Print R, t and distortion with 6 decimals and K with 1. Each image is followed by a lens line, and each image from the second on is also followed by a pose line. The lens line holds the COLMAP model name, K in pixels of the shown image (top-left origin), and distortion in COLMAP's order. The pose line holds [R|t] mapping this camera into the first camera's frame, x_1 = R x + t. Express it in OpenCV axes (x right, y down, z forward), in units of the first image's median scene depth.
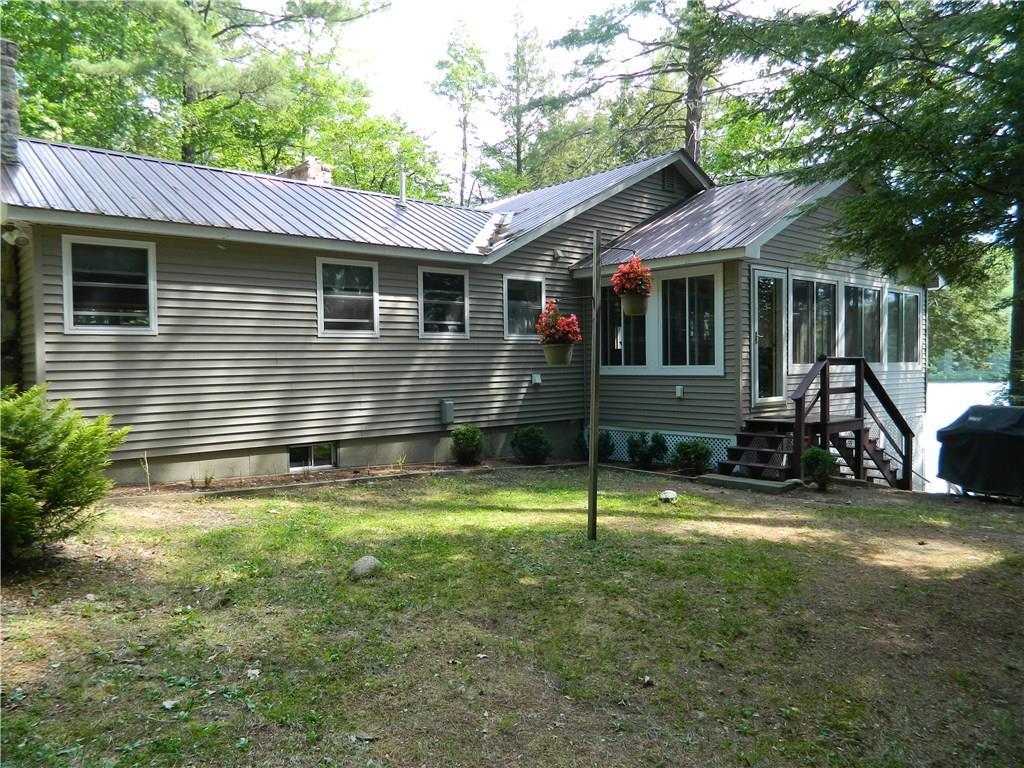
lens RADIAL K [[738.3, 0, 511.4], [0, 738.3, 402.9], [0, 0, 1]] dist [-0.007127, -0.003222]
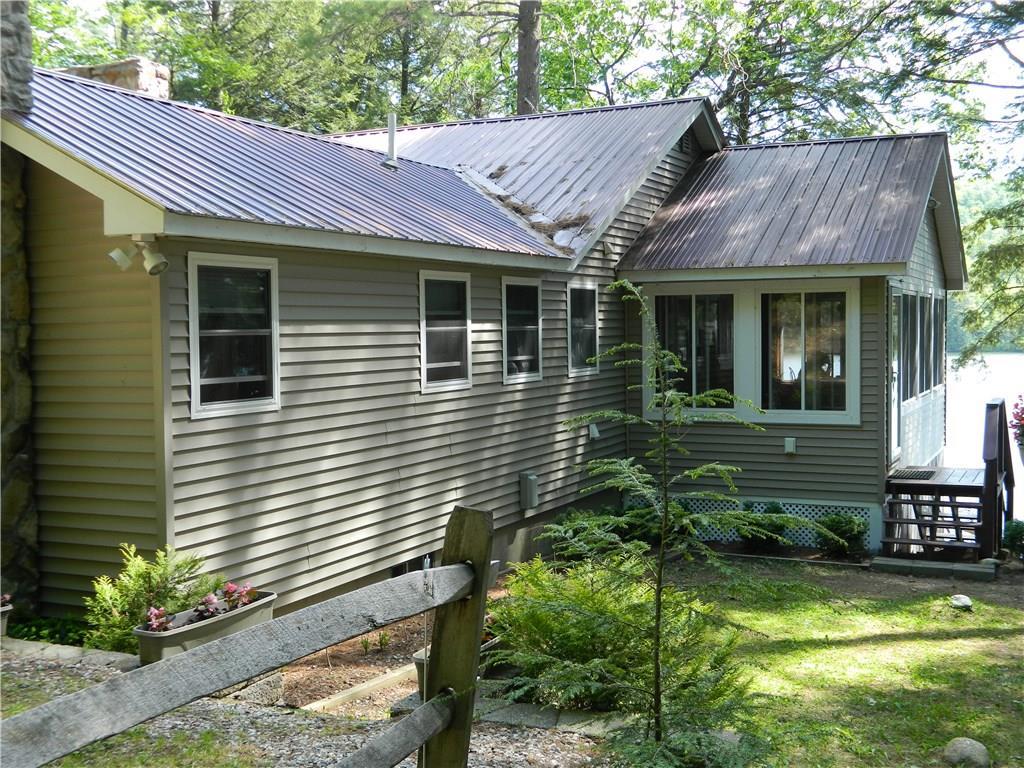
lens RADIAL K [[1222.8, 0, 512.0], [0, 1222.8, 384.0], [0, 0, 1]] dist [0.006570, 0.005570]
pose [[0.908183, -0.018424, 0.418167, -0.604876], [0.023275, 0.999708, -0.006502, -0.085038], [-0.417925, 0.015637, 0.908347, 0.002003]]
